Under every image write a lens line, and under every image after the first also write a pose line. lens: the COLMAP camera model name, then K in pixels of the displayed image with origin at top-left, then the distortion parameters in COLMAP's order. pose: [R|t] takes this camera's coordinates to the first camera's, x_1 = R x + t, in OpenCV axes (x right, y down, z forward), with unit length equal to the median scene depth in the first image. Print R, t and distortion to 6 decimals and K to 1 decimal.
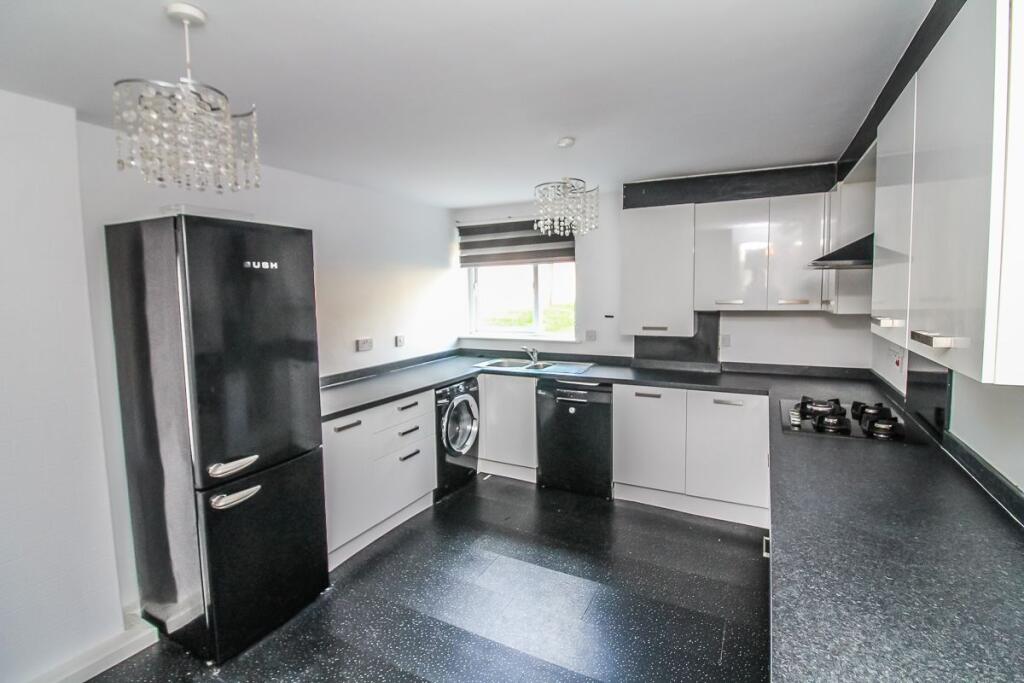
lens RADIAL K [[468.9, 0, 510.9], [0, 468.9, 334.7], [0, 0, 1]] dist [-0.018737, -0.002708]
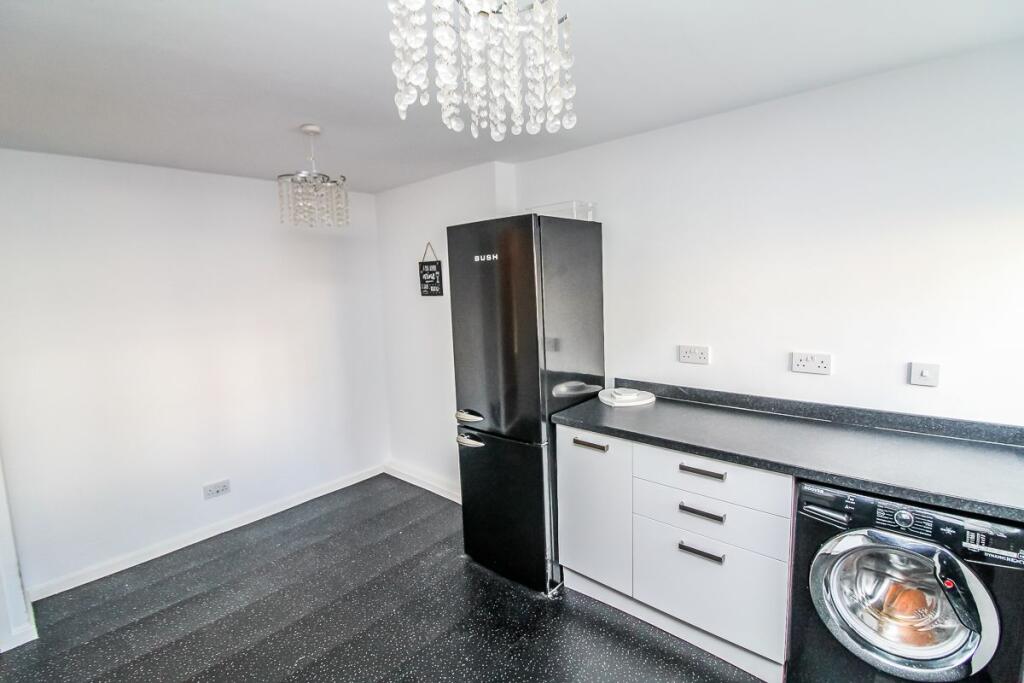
lens RADIAL K [[468.9, 0, 513.0], [0, 468.9, 340.9], [0, 0, 1]] dist [-0.018737, -0.002708]
pose [[-0.223034, 0.145927, -0.963826, 0.314345], [-0.054194, 0.985346, 0.161726, -0.077213], [0.973303, 0.088304, -0.211857, 0.736204]]
